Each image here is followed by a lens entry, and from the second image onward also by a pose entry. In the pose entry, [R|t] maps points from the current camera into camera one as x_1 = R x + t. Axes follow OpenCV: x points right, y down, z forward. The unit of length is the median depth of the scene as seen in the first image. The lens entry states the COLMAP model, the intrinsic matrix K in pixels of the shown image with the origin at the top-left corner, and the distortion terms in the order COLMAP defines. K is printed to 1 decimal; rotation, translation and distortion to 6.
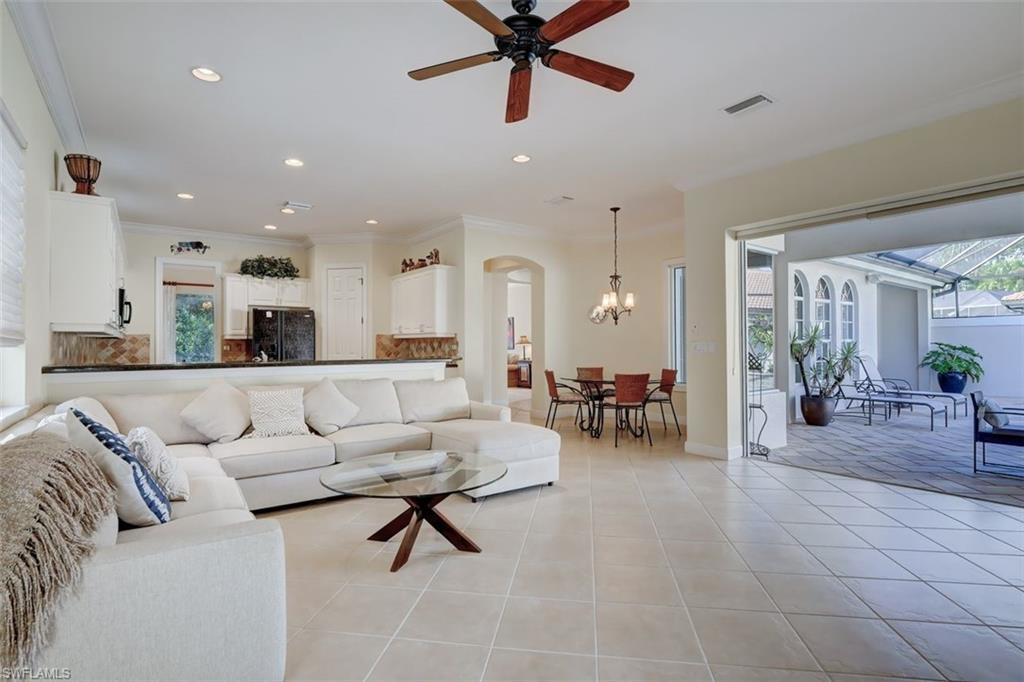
lens RADIAL K [[500.6, 0, 509.0], [0, 500.6, 340.7], [0, 0, 1]] dist [-0.015007, -0.000373]
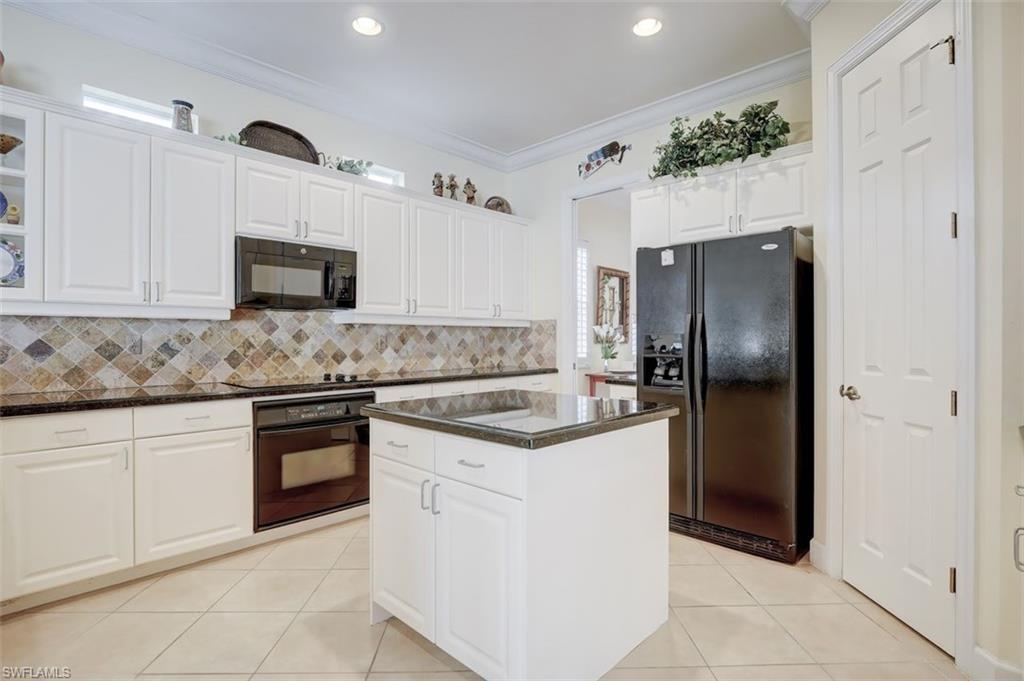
lens RADIAL K [[500.6, 0, 509.0], [0, 500.6, 340.2], [0, 0, 1]] dist [-0.015007, -0.000373]
pose [[0.169573, 0.006586, -0.985496, -0.114906], [0.011462, 0.999897, 0.008654, 0.006820], [0.985451, -0.012764, 0.169480, 0.798048]]
